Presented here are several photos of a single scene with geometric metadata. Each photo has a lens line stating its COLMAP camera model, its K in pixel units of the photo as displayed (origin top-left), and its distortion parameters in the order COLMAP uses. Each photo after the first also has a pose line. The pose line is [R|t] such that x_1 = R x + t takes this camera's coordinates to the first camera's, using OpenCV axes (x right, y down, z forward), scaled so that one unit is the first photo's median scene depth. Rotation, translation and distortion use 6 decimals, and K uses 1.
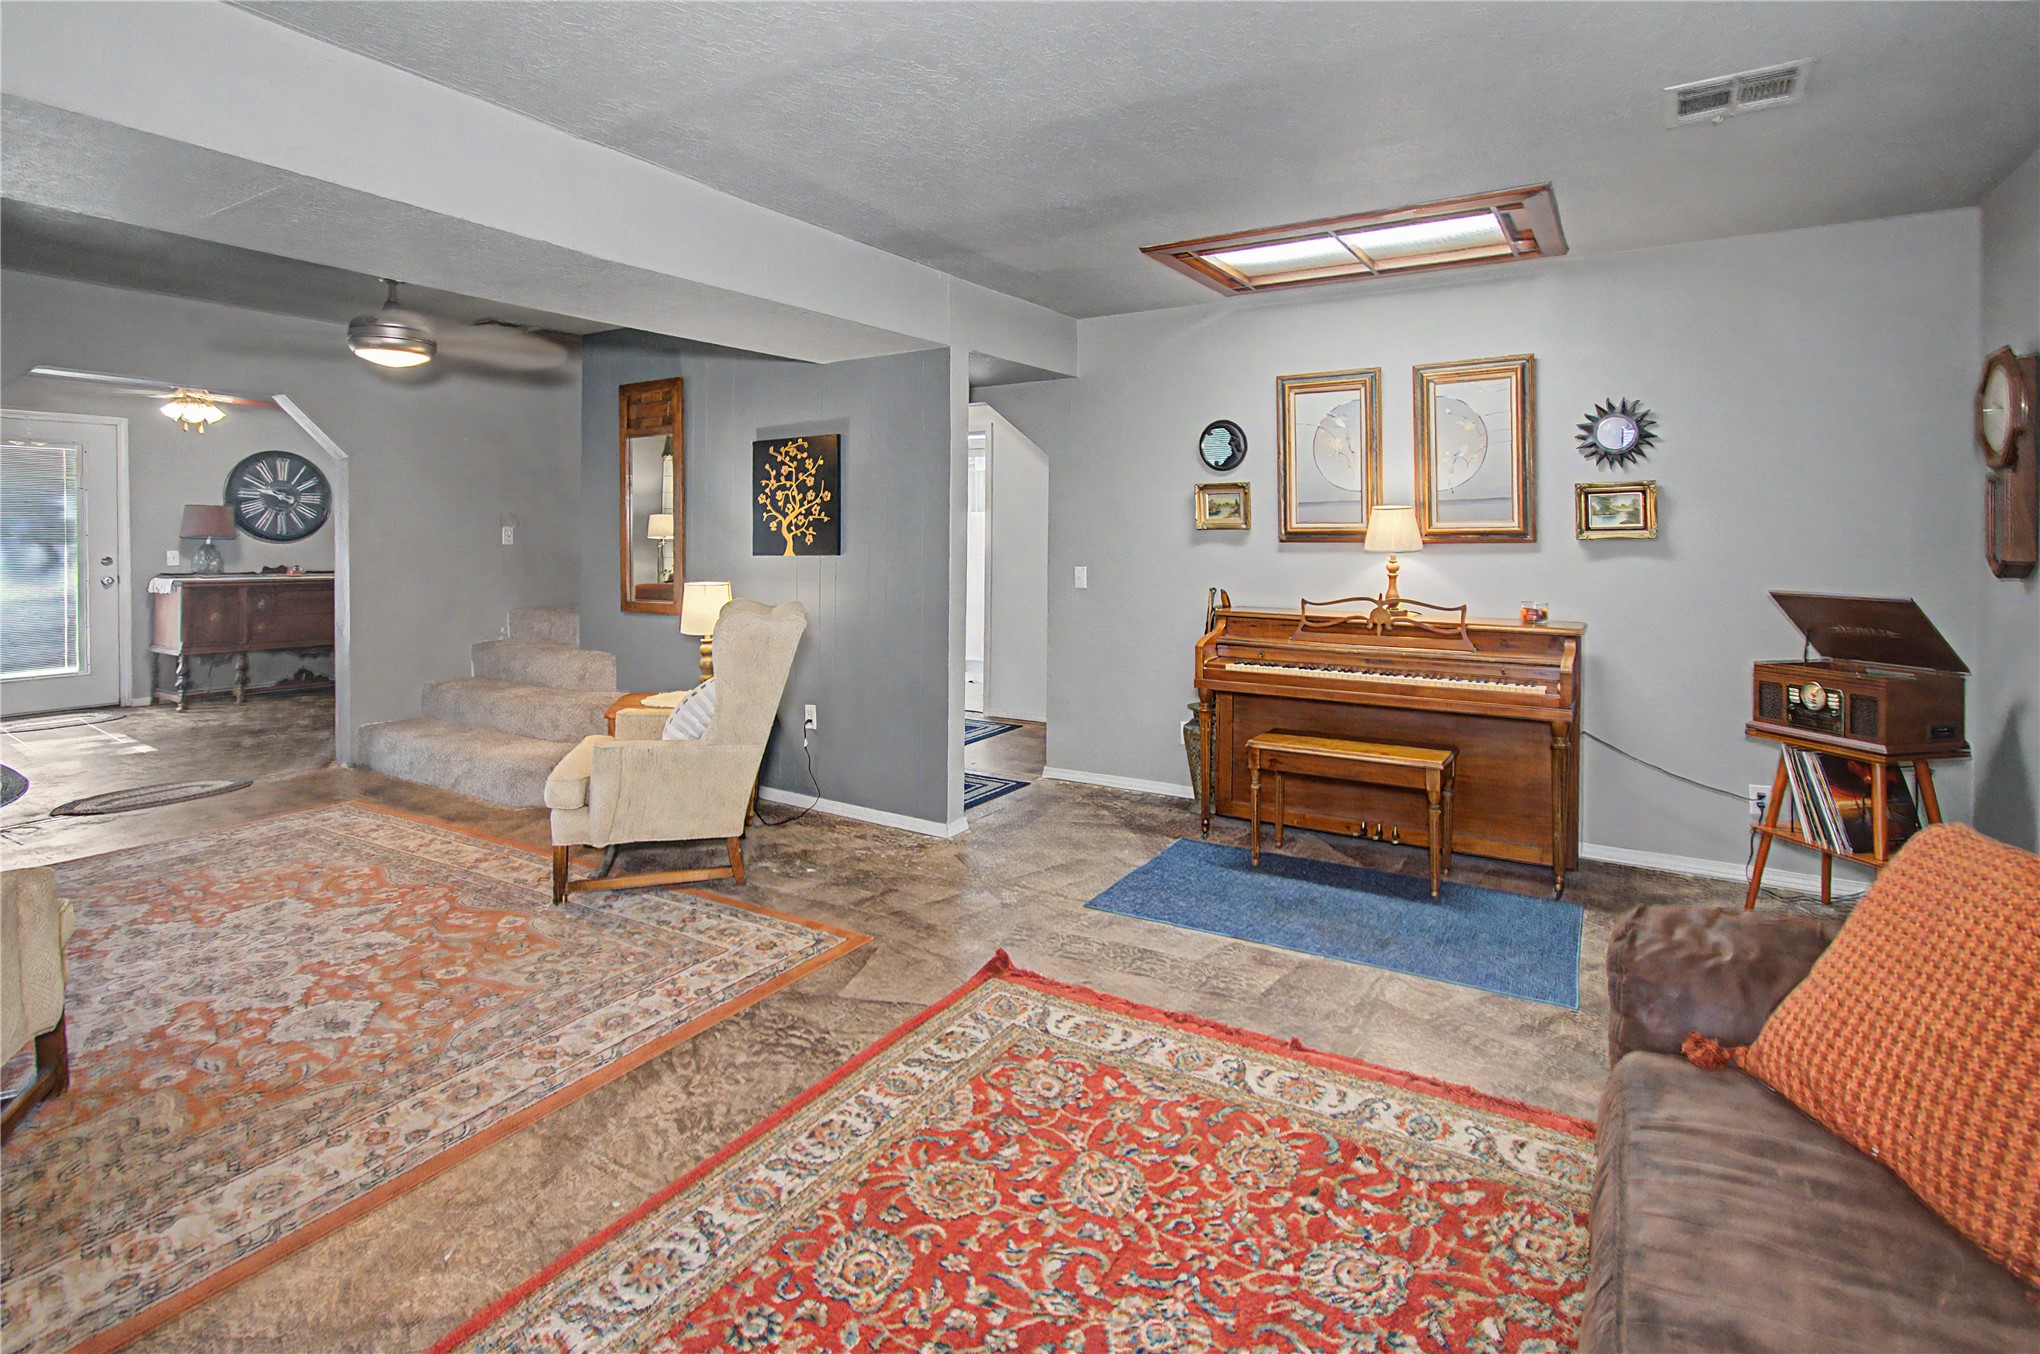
lens RADIAL K [[999.8, 0, 1018.8], [0, 999.8, 543.2], [0, 0, 1]] dist [-0.019225, 0.015552]
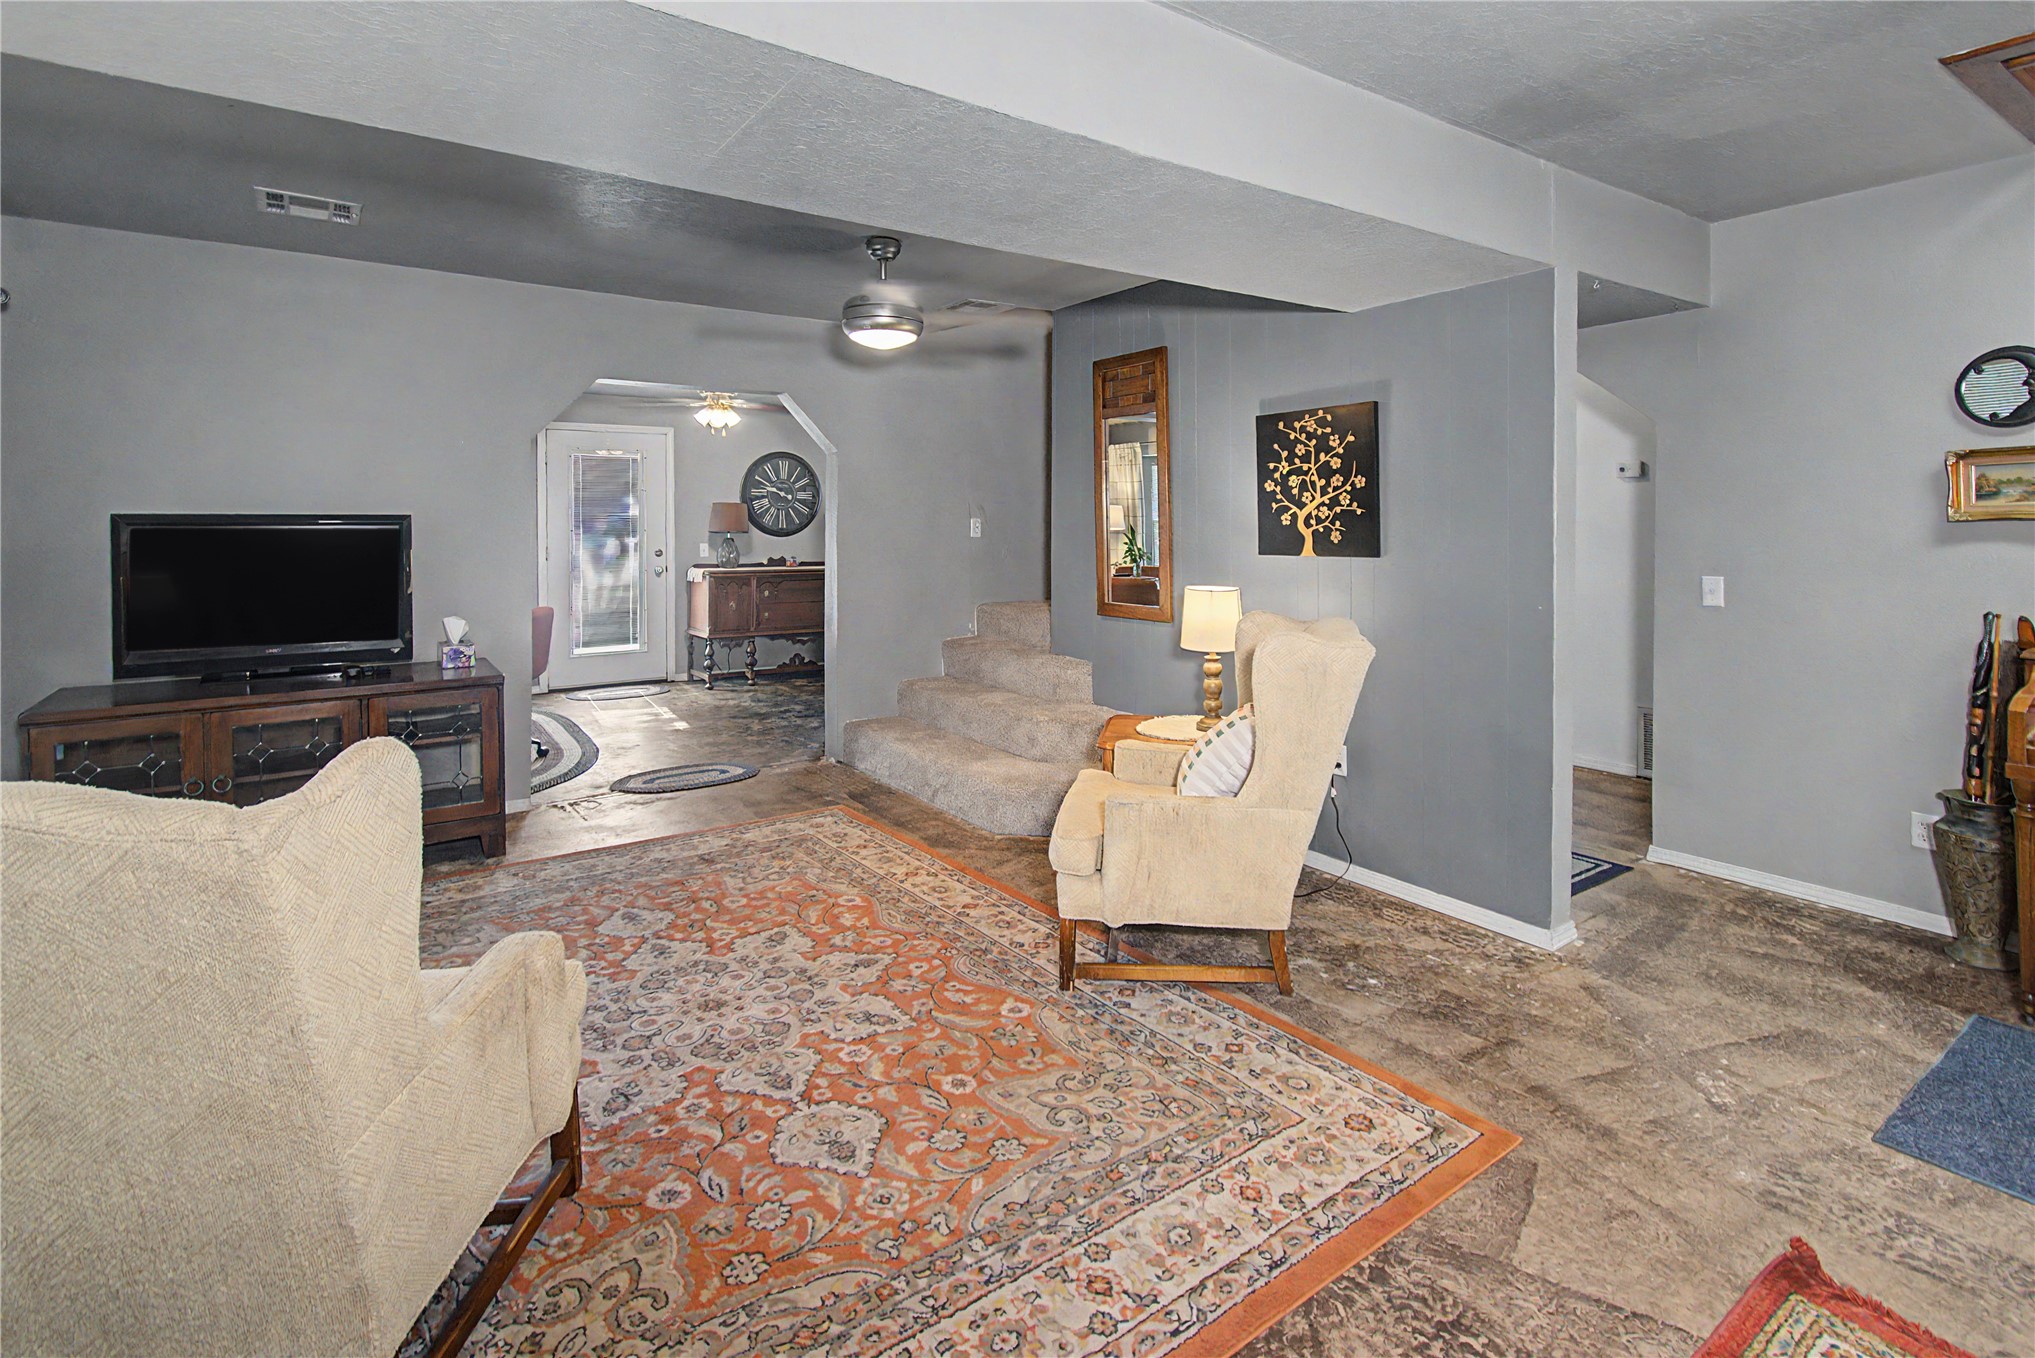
lens RADIAL K [[998.0, 0, 1011.8], [0, 998.0, 507.2], [0, 0, 1]] dist [-0.039913, 0.019960]
pose [[0.916564, -0.013155, -0.399672, -0.183405], [0.002859, 0.999649, -0.026346, -0.009133], [0.399878, 0.023005, 0.916280, 0.245345]]
